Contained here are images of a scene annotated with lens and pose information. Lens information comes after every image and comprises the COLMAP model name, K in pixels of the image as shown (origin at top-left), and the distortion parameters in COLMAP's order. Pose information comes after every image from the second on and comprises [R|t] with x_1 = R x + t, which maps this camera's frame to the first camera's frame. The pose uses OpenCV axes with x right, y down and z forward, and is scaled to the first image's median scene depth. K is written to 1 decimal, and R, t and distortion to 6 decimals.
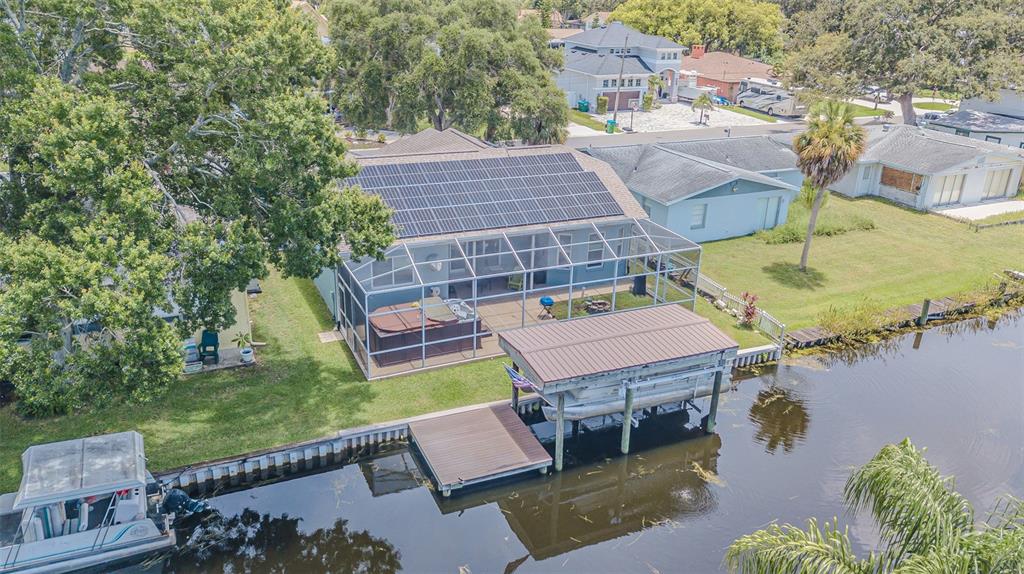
lens RADIAL K [[784.4, 0, 520.6], [0, 784.4, 289.4], [0, 0, 1]] dist [0.022775, 0.000715]
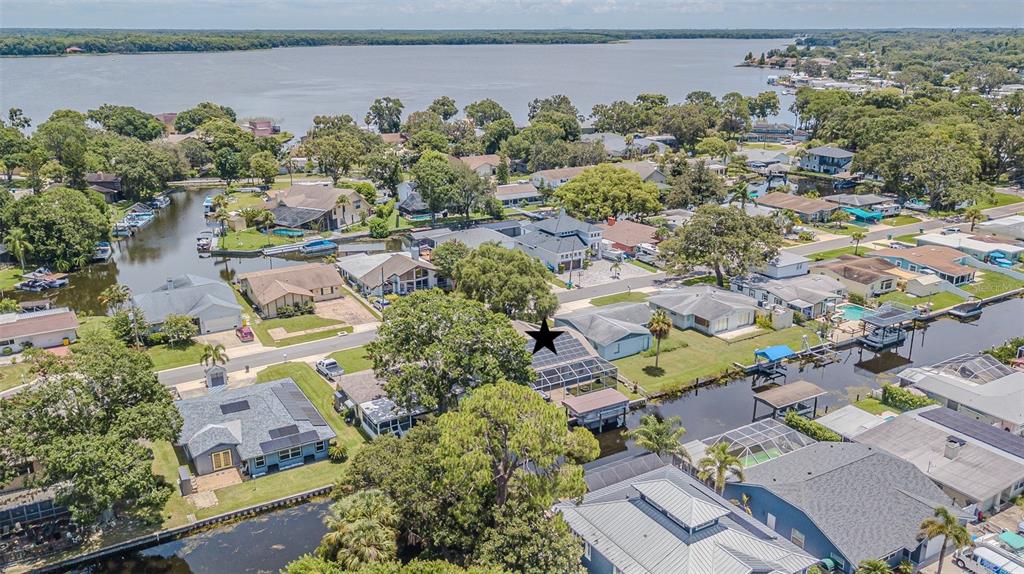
lens RADIAL K [[784.4, 0, 520.6], [0, 784.4, 289.4], [0, 0, 1]] dist [0.022775, 0.000715]
pose [[0.994018, -0.062359, 0.089662, -0.352369], [0.069339, 0.994620, -0.076962, -0.130986], [-0.084380, 0.082719, 0.992994, -1.782288]]
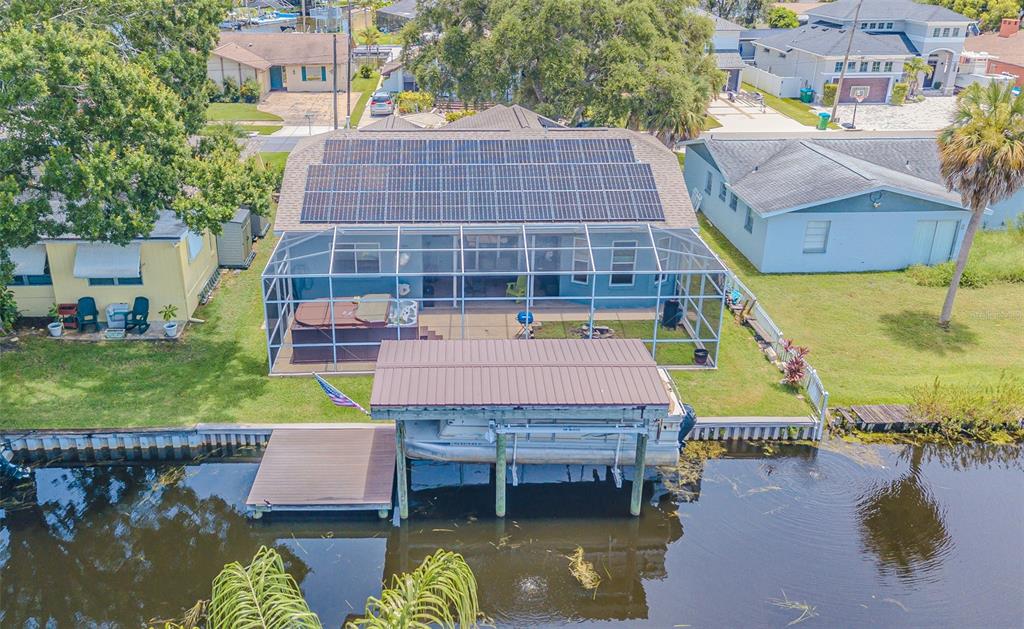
lens RADIAL K [[878.5, 0, 462.2], [0, 878.5, 313.1], [0, 0, 1]] dist [0.028156, -0.002376]
pose [[0.919460, 0.126157, -0.372394, 0.283123], [-0.122534, 0.991899, 0.033485, -0.010485], [0.373602, 0.014842, 0.927471, 0.126736]]
